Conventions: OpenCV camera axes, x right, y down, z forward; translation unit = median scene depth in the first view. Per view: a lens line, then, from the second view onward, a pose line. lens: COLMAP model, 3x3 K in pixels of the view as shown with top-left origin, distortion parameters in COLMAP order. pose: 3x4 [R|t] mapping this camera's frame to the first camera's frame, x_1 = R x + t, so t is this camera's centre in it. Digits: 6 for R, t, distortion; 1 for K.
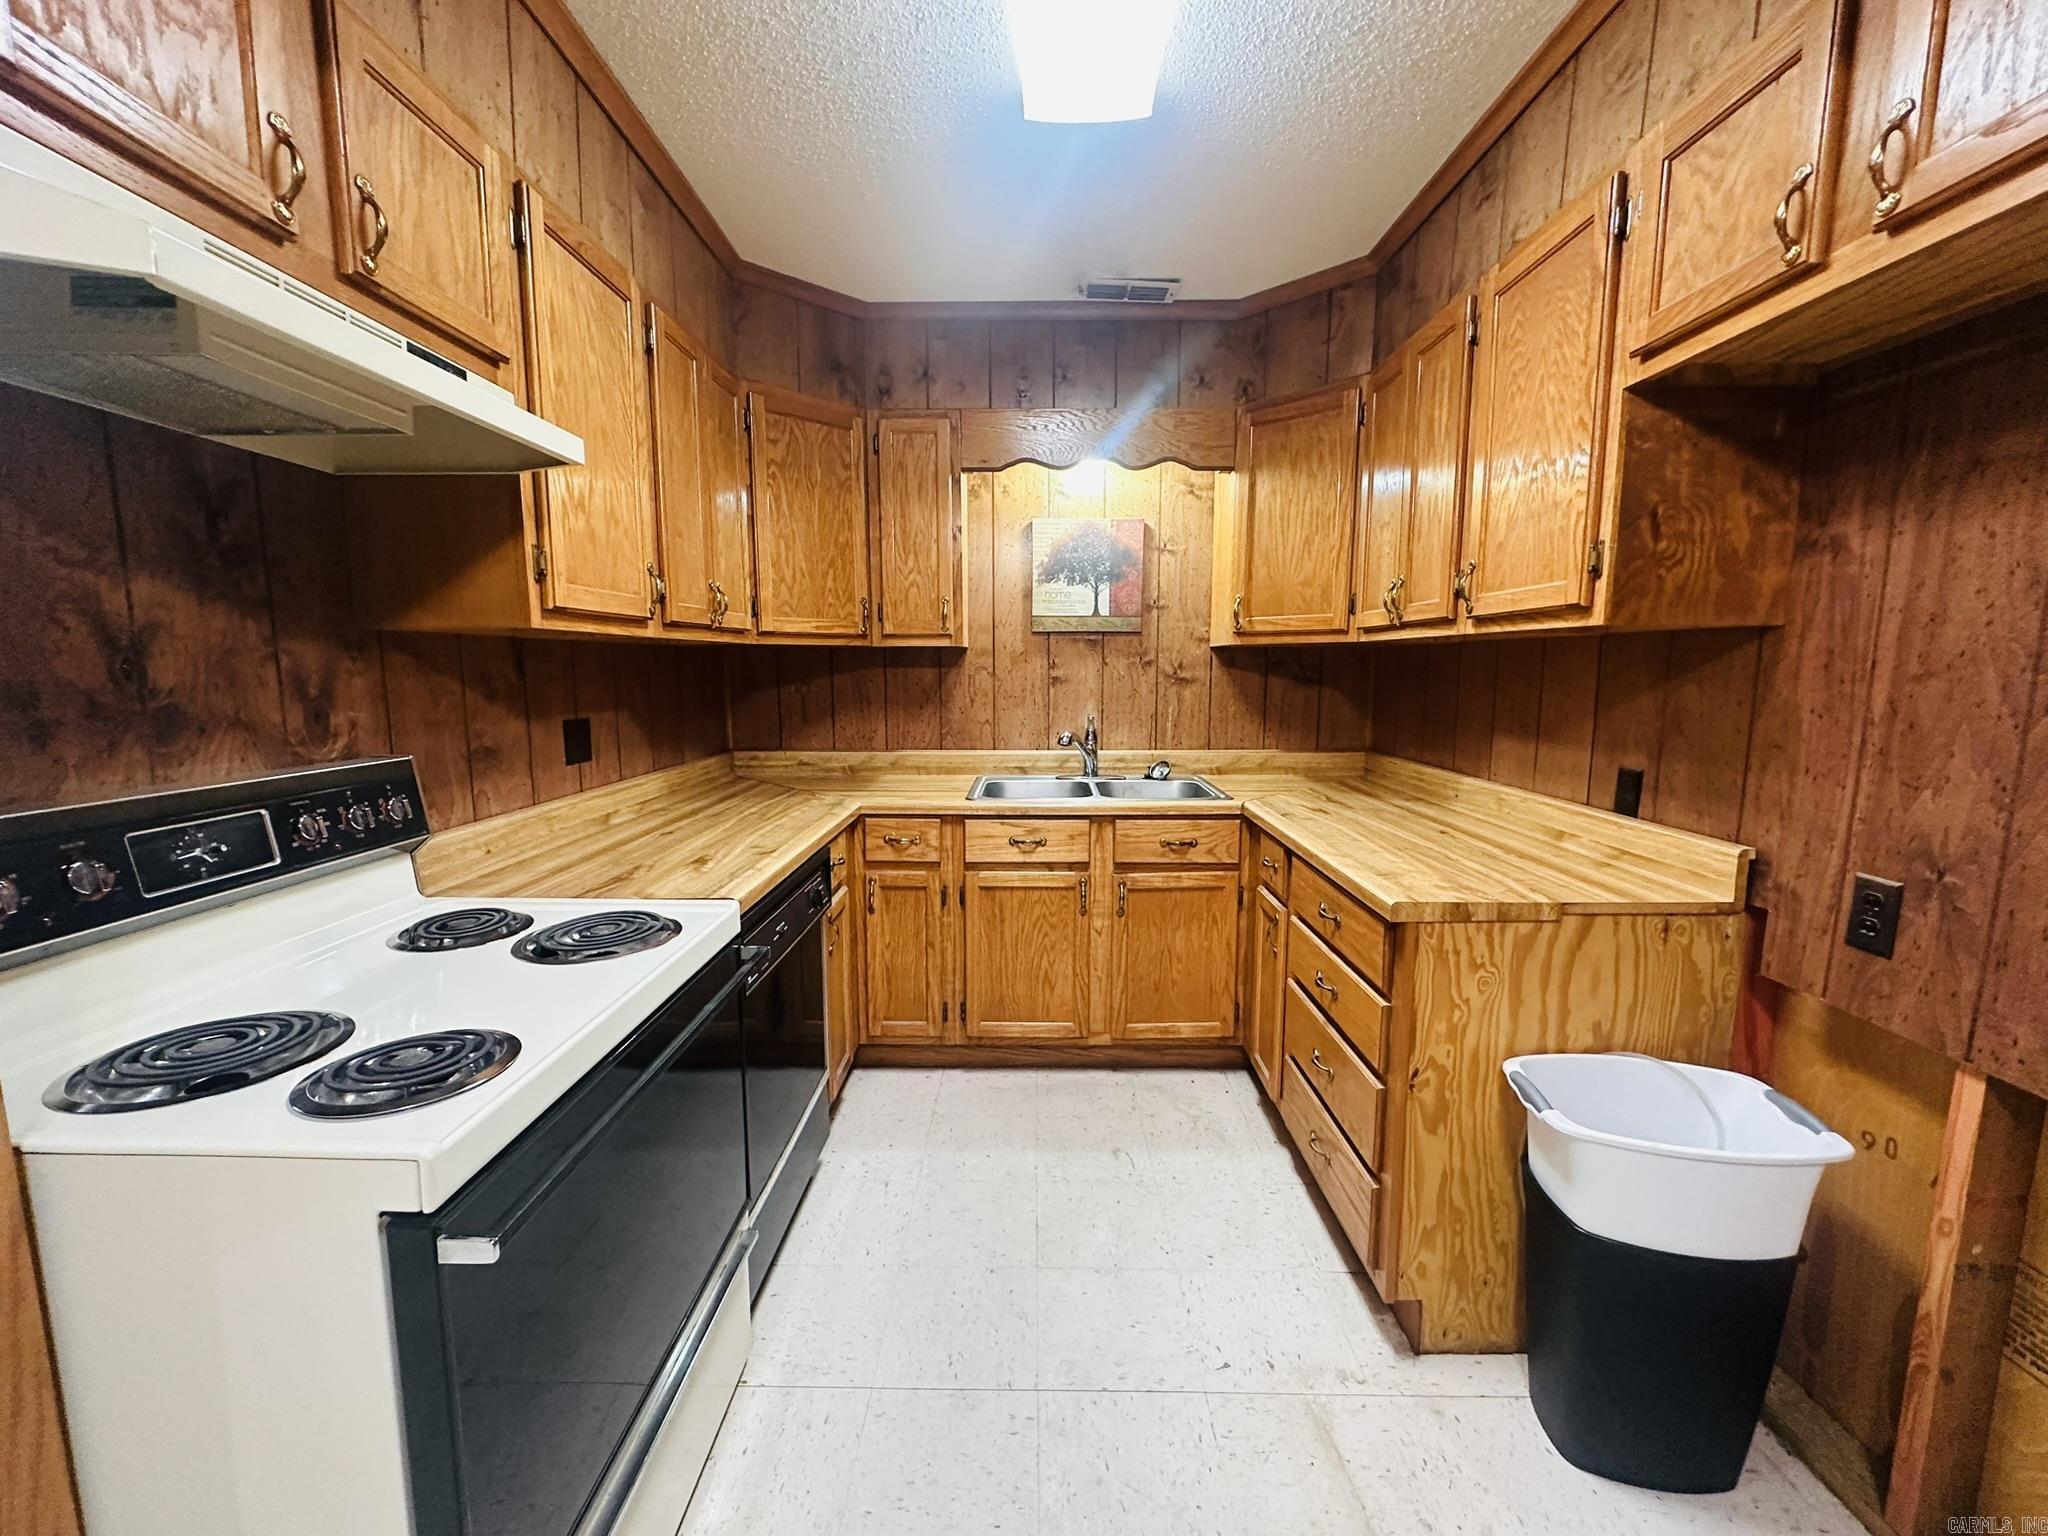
lens RADIAL K [[820.3, 0, 1018.8], [0, 820.3, 767.5], [0, 0, 1]] dist [-0.004313, 0.000766]
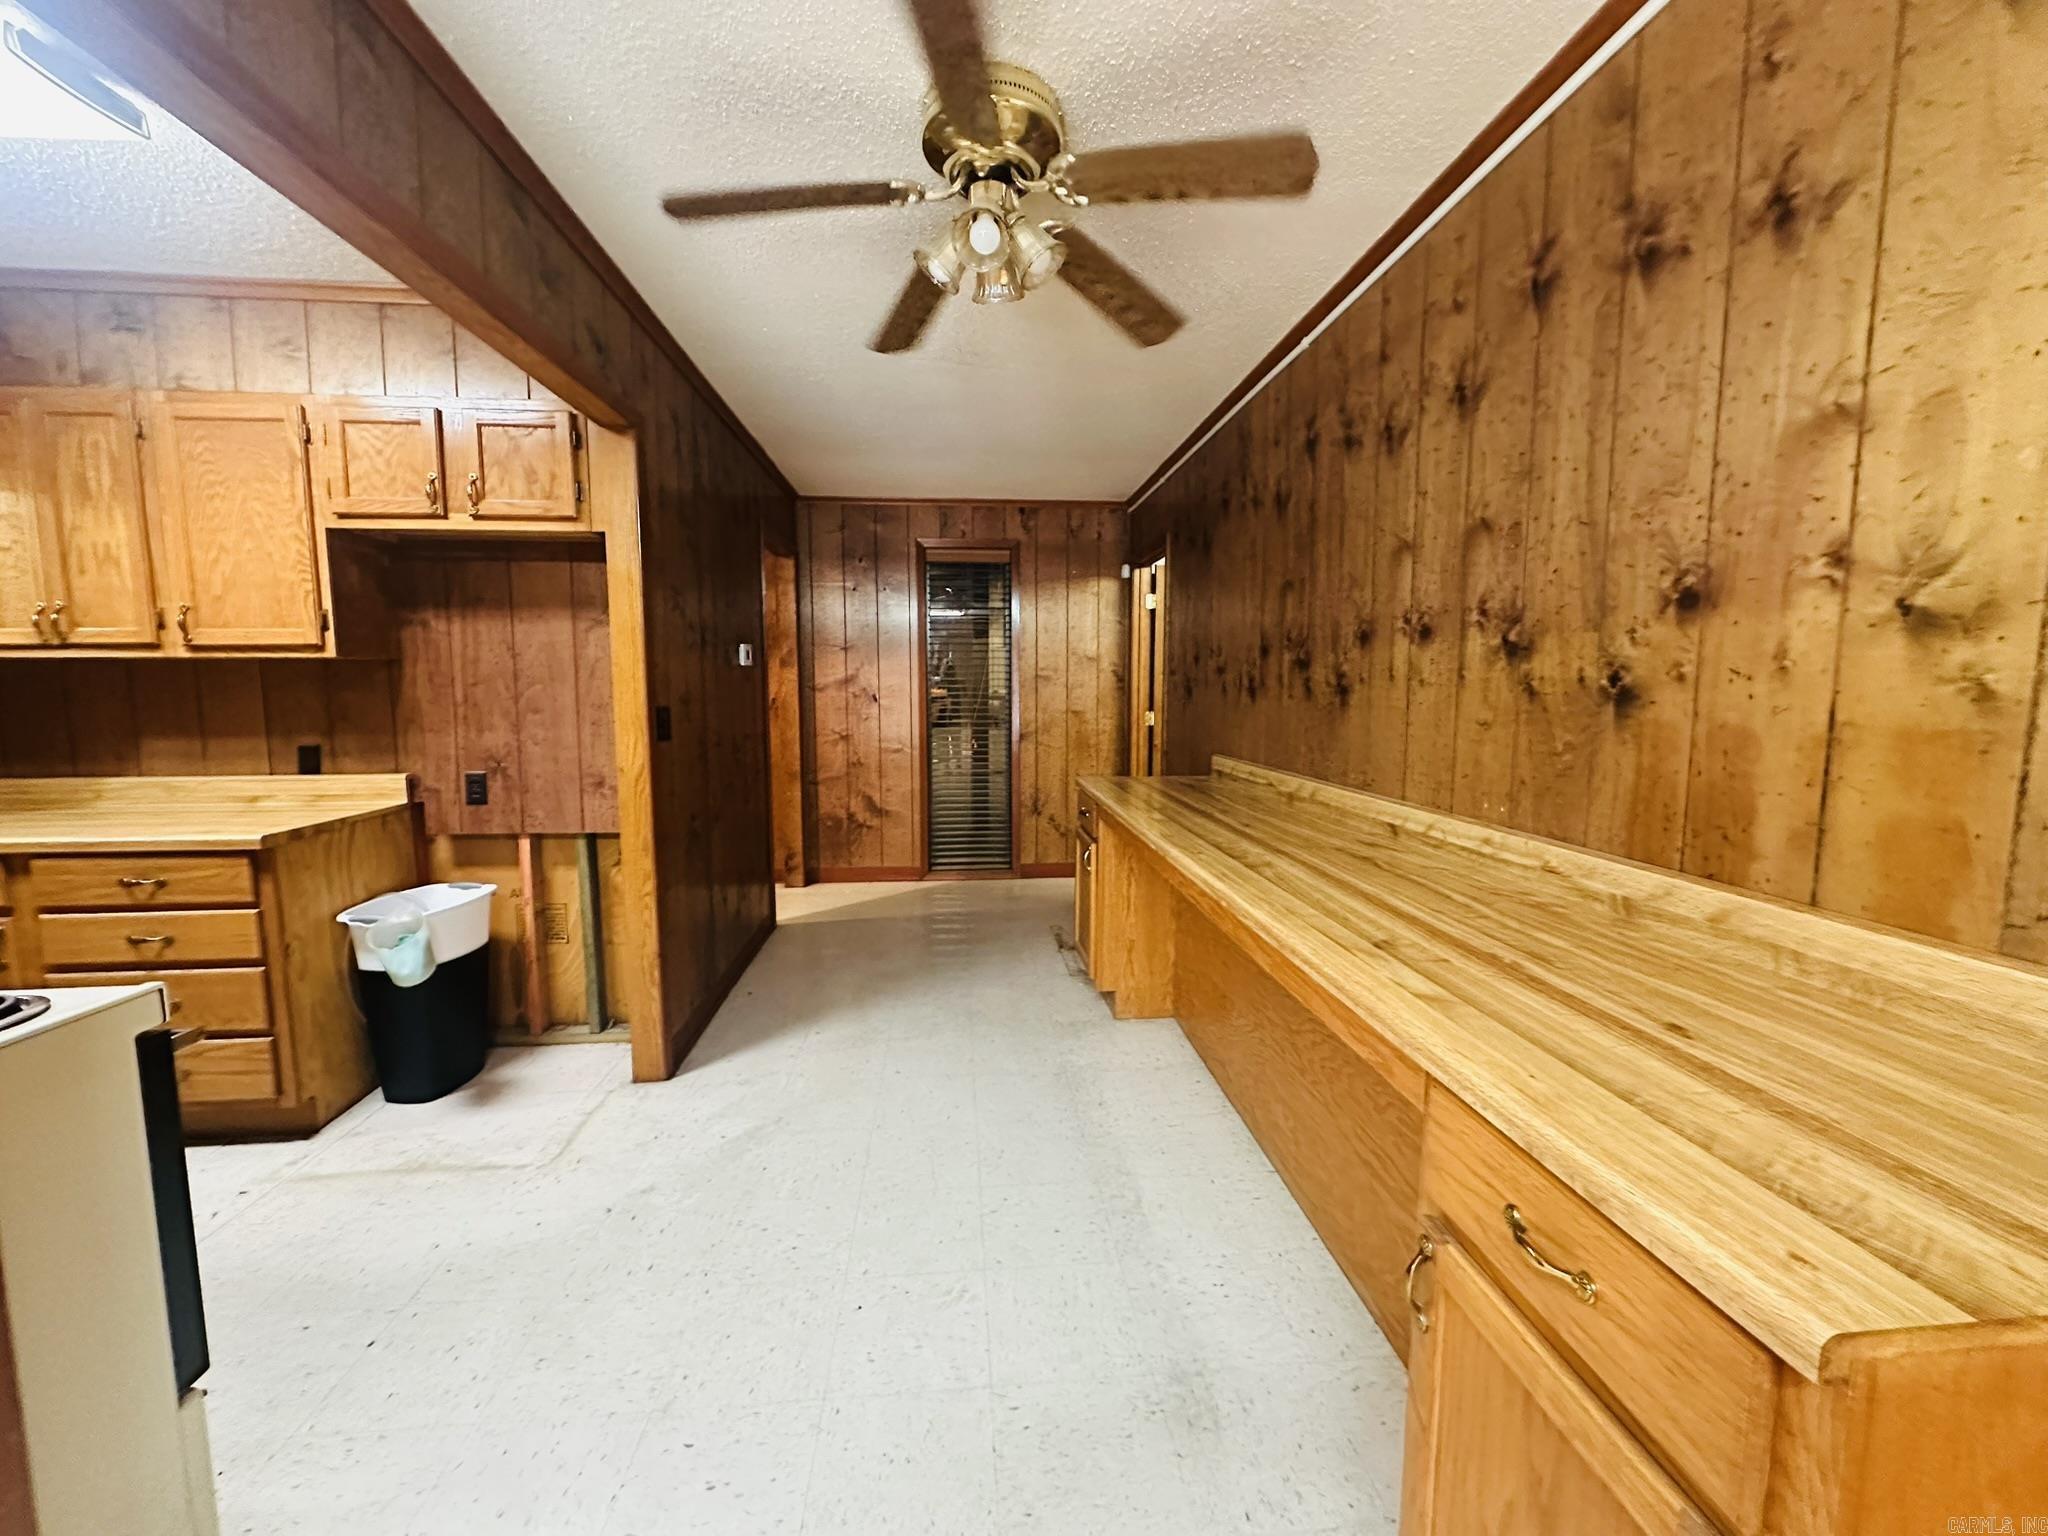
lens RADIAL K [[820.3, 0, 1021.0], [0, 820.3, 770.1], [0, 0, 1]] dist [-0.004313, 0.000766]
pose [[-0.104771, -0.108088, 0.988605, -1.225418], [0.125340, 0.984714, 0.120946, 0.039259], [-0.986566, 0.136583, -0.089622, -0.275474]]
